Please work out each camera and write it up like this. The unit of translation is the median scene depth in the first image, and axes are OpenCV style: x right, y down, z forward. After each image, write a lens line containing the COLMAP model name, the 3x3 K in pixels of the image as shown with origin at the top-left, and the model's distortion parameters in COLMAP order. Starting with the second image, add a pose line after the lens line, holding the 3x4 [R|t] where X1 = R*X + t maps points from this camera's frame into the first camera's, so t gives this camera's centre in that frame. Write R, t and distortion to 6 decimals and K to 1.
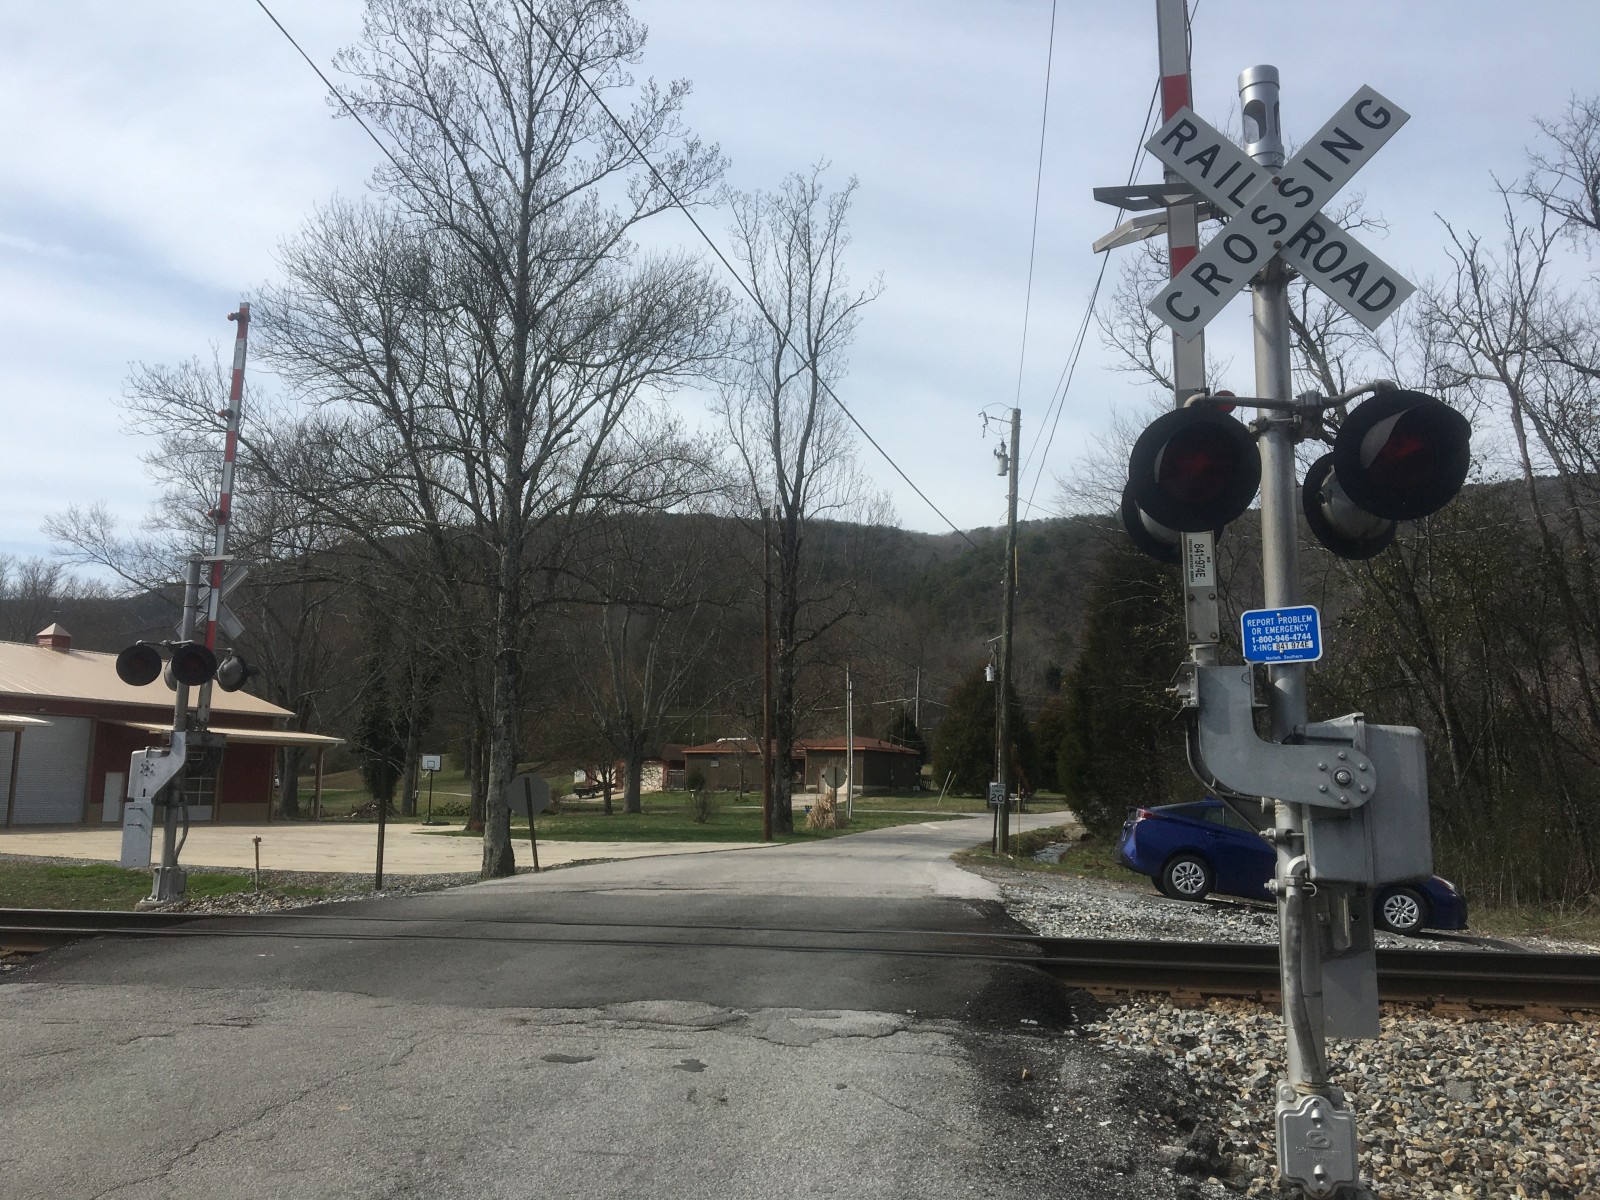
lens RADIAL K [[1366.3, 0, 797.1], [0, 1366.3, 597.1], [0, 0, 1]] dist [0.086638, -0.110008]
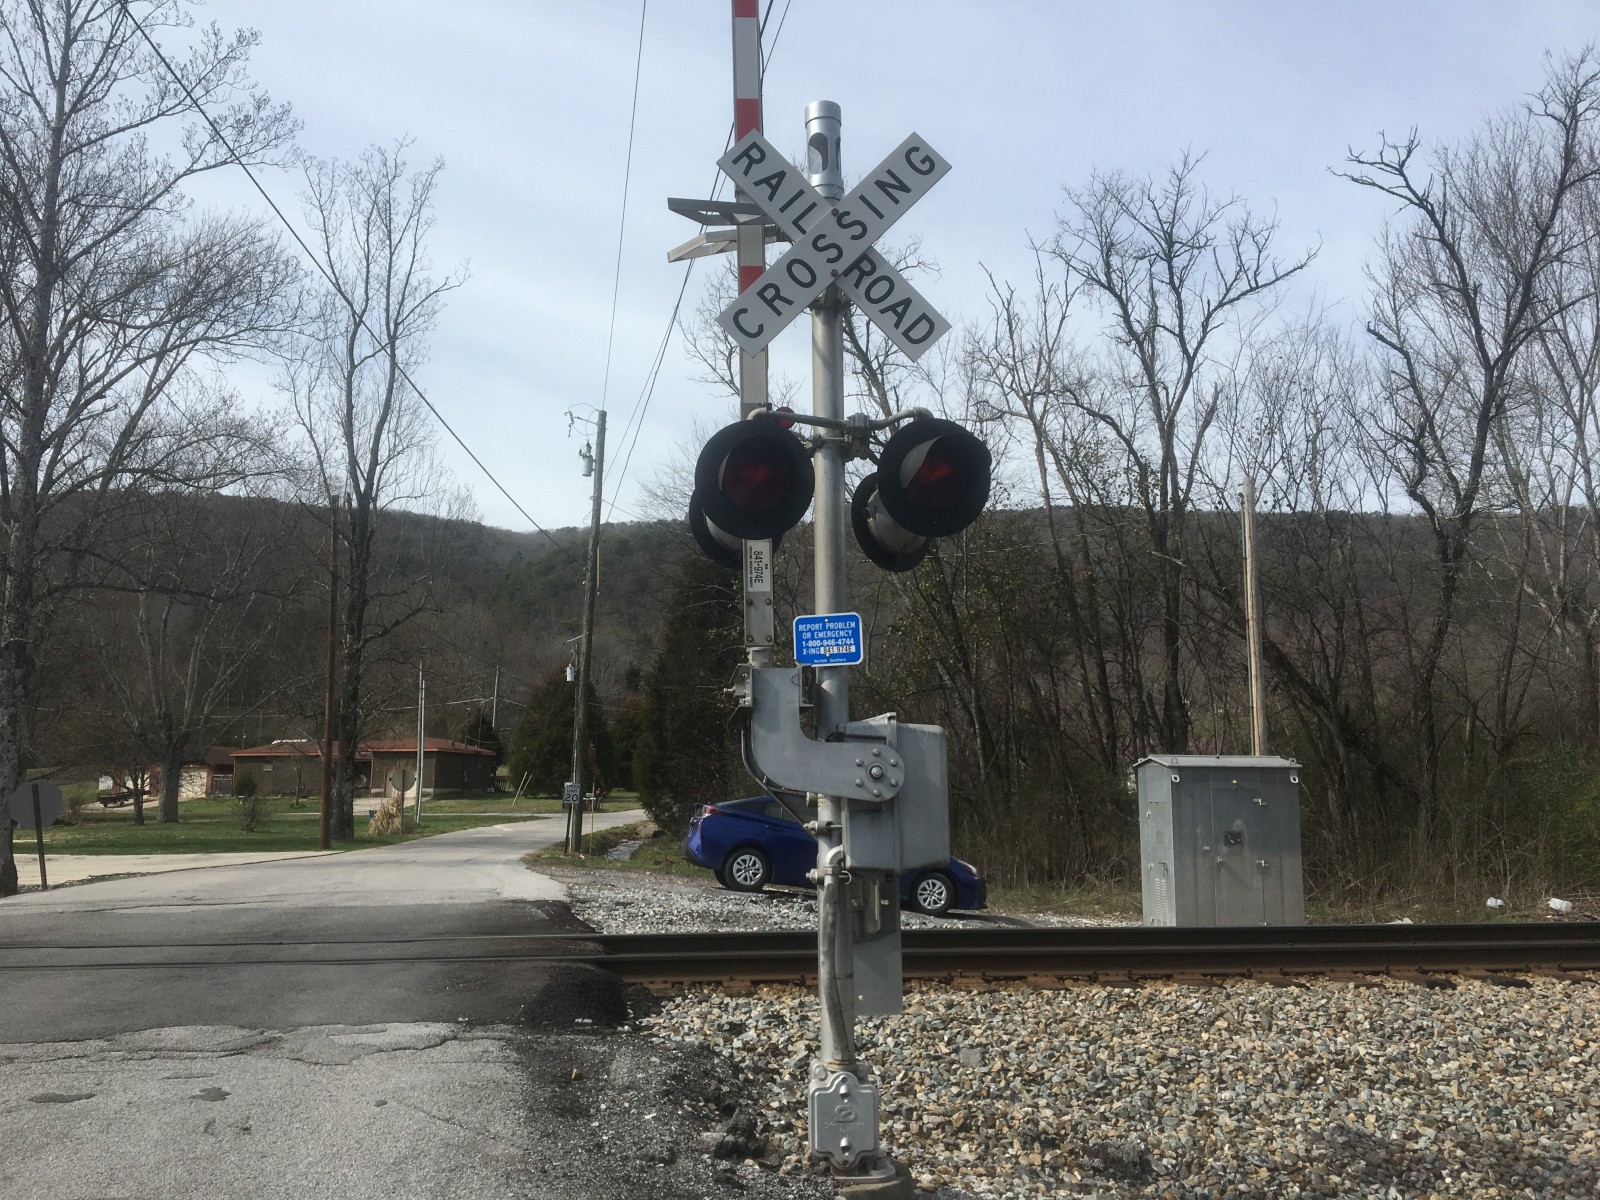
lens RADIAL K [[1356.0, 0, 800.0], [0, 1356.0, 600.0], [0, 0, 1]] dist [0.126492, -0.182539]
pose [[0.953593, 0.030595, 0.299540, 0.003069], [-0.031048, 0.999513, -0.003249, 0.000197], [-0.299494, -0.006202, 0.954078, 0.000835]]
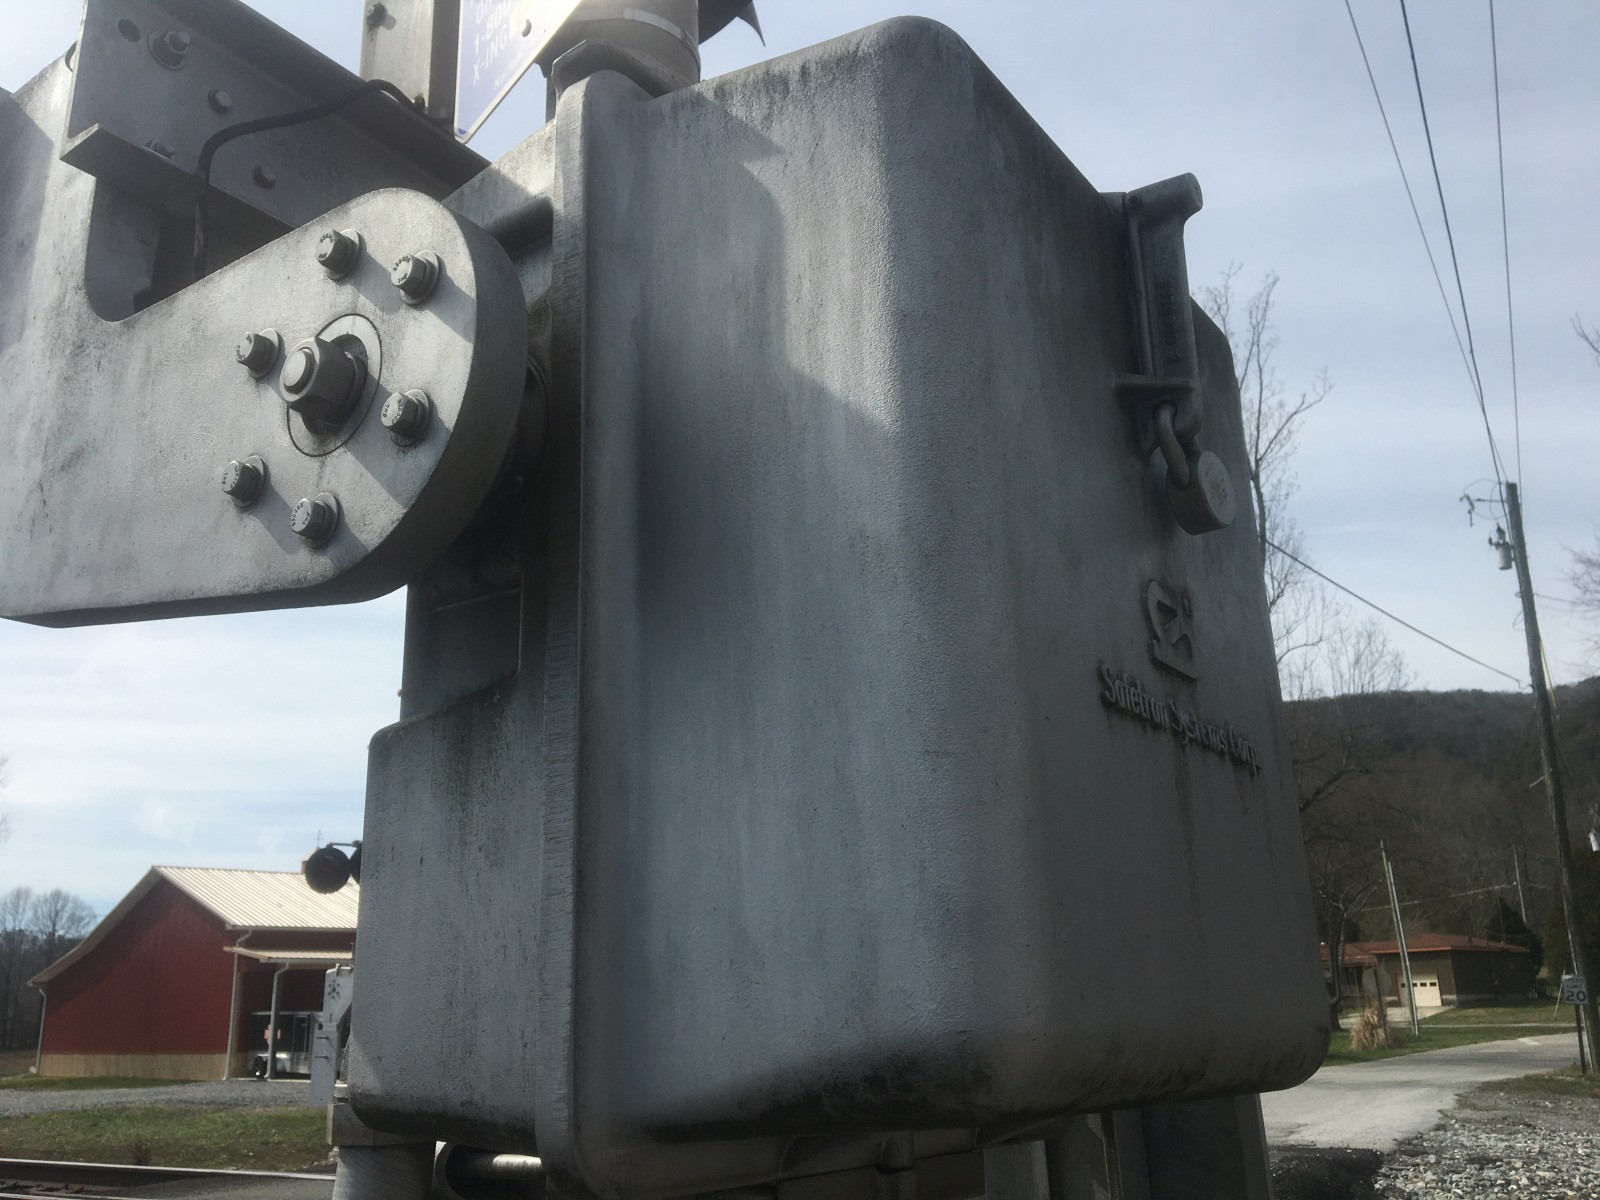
lens RADIAL K [[1393.5, 0, 740.5], [0, 1393.5, 601.2], [0, 0, 1]] dist [0.008502, -0.005467]
pose [[0.907867, -0.153577, -0.390117, 0.082716], [0.093269, 0.981159, -0.169198, 0.029941], [0.408751, 0.117223, 0.905086, 0.145355]]
